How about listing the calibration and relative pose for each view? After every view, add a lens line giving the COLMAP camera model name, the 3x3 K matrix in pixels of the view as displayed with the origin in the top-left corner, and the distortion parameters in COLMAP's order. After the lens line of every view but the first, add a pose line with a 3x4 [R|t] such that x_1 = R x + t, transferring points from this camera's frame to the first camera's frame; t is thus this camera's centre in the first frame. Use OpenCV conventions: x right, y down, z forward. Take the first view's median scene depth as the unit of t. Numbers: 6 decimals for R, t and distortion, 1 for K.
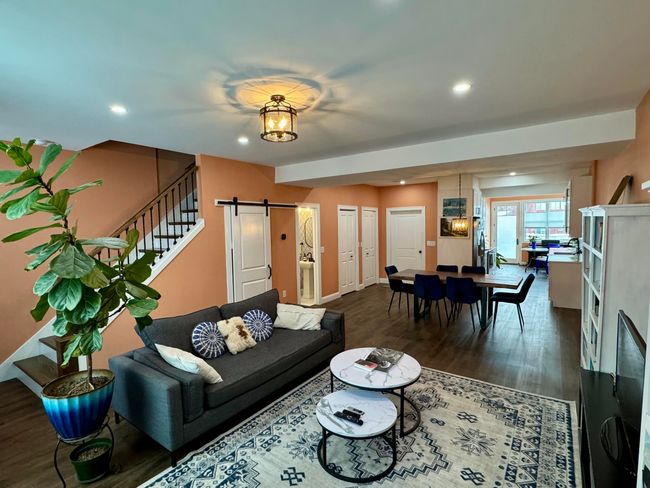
lens RADIAL K [[327.1, 0, 324.9], [0, 327.1, 244.0], [0, 0, 1]] dist [-0.001766, -0.000659]
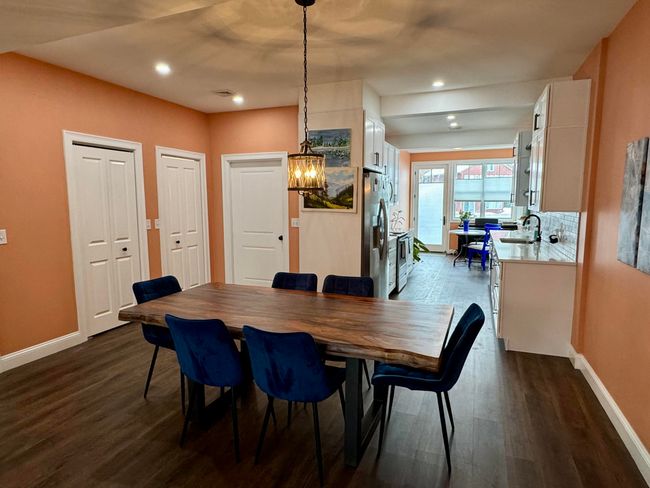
lens RADIAL K [[384.0, 0, 327.0], [0, 384.0, 243.1], [0, 0, 1]] dist [0.002858, -0.000304]
pose [[0.972118, -0.007750, 0.234364, 0.264358], [-0.004543, 0.998644, 0.051868, -0.000916], [-0.234448, -0.051486, 0.970764, 0.448626]]
